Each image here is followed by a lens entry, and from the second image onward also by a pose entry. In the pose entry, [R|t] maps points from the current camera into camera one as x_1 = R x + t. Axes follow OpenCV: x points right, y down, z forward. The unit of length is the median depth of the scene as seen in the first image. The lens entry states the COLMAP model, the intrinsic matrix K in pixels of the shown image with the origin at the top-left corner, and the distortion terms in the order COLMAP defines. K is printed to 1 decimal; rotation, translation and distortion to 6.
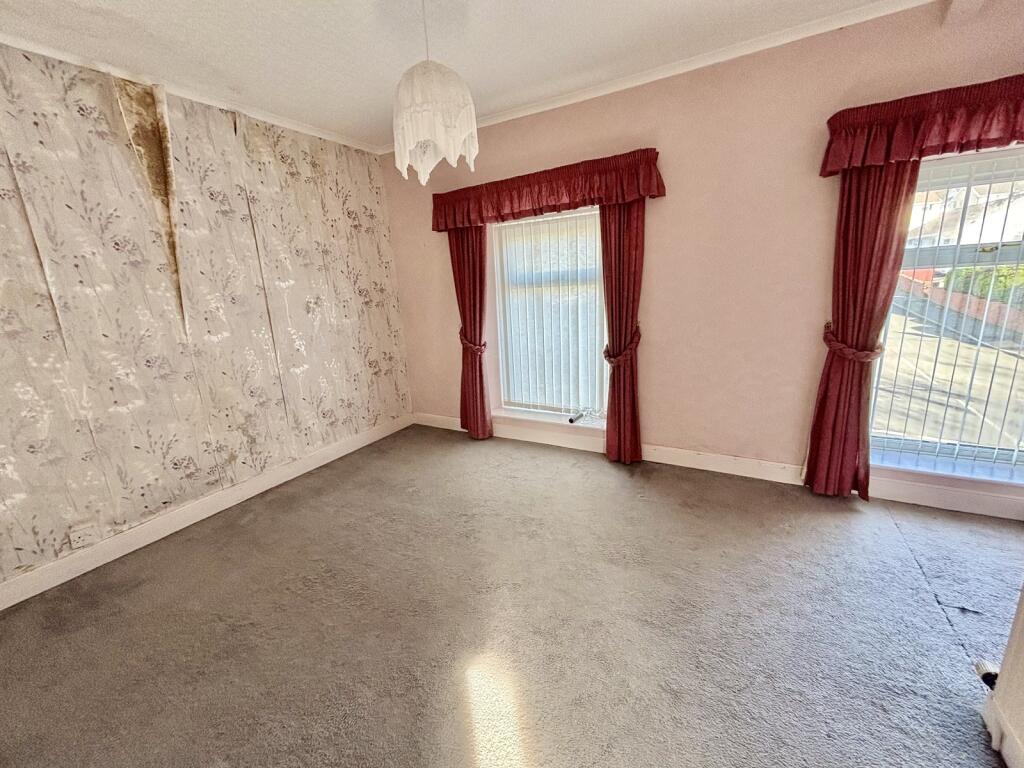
lens RADIAL K [[411.9, 0, 506.1], [0, 411.9, 381.2], [0, 0, 1]] dist [-0.000623, -0.000381]
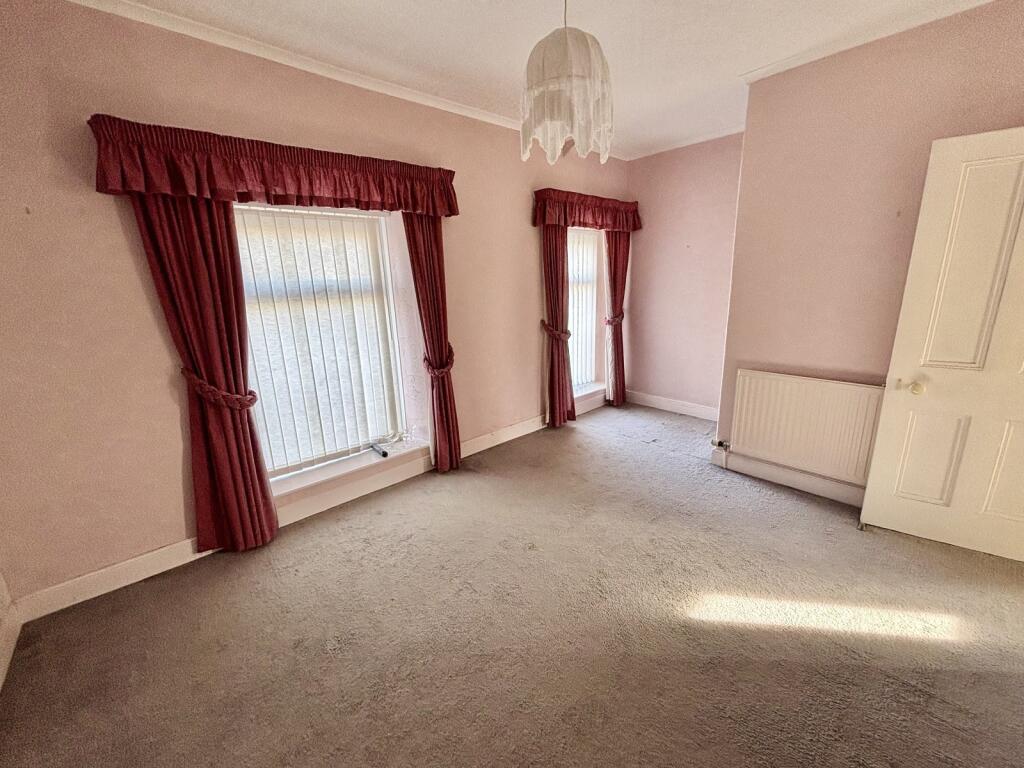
lens RADIAL K [[411.9, 0, 506.9], [0, 411.9, 387.7], [0, 0, 1]] dist [-0.000623, -0.000381]
pose [[0.306484, -0.196535, 0.931365, -0.611488], [0.238585, 0.963080, 0.124717, -0.097102], [-0.921490, 0.183986, 0.342059, 0.502223]]
